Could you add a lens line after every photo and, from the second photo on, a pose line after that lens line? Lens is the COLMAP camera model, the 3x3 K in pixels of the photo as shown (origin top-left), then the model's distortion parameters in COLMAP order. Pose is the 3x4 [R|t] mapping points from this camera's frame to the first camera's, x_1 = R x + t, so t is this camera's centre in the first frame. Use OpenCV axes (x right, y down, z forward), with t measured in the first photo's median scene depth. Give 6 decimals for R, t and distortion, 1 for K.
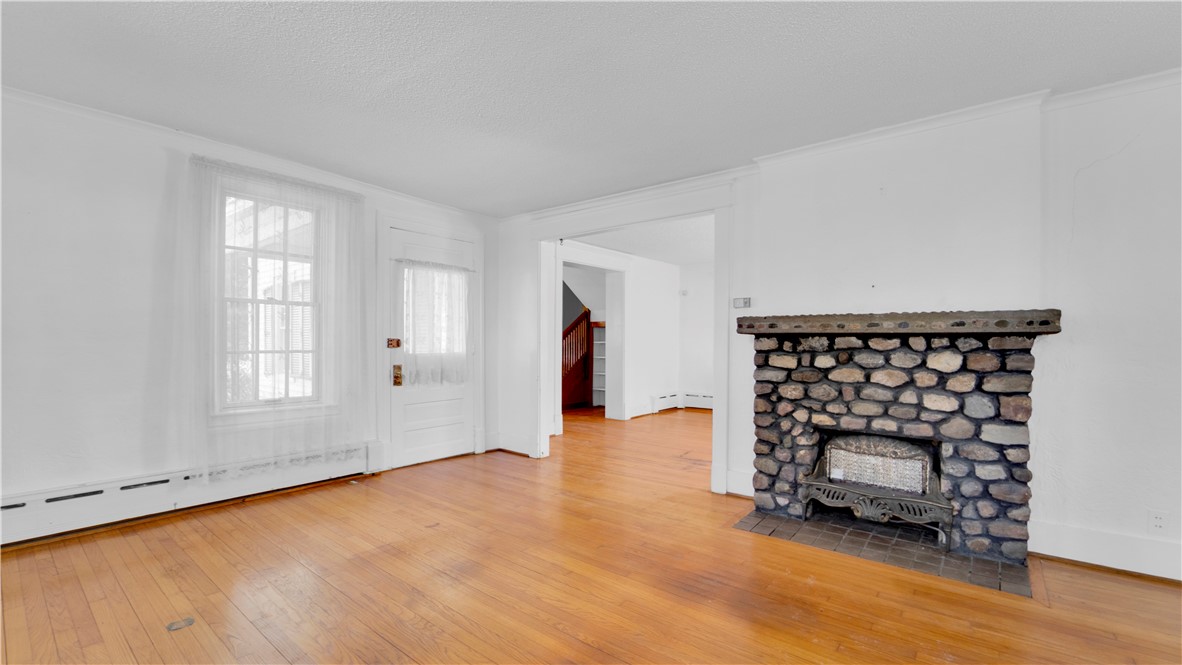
lens RADIAL K [[517.9, 0, 591.0], [0, 517.9, 332.5], [0, 0, 1]] dist [-0.000619, -0.000066]
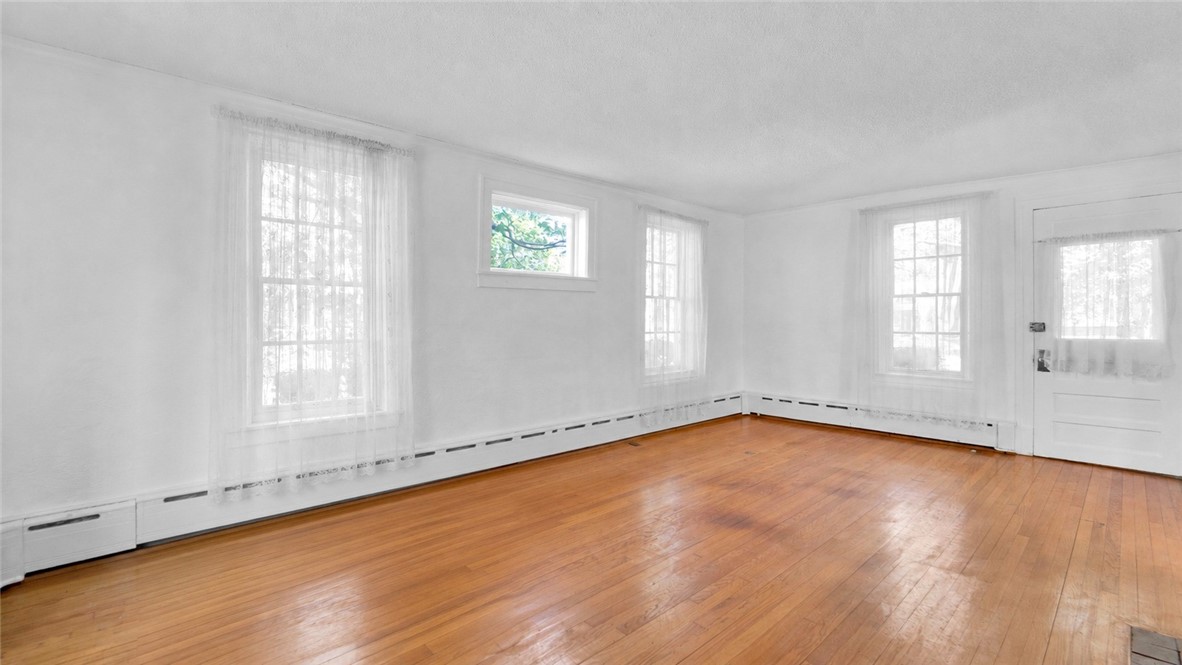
lens RADIAL K [[517.9, 0, 591.0], [0, 517.9, 332.5], [0, 0, 1]] dist [-0.000619, -0.000066]
pose [[-0.121367, 0.003521, -0.992601, 0.690014], [0.020941, 0.999780, 0.000986, 0.011191], [0.992387, -0.020667, -0.121414, 0.282313]]
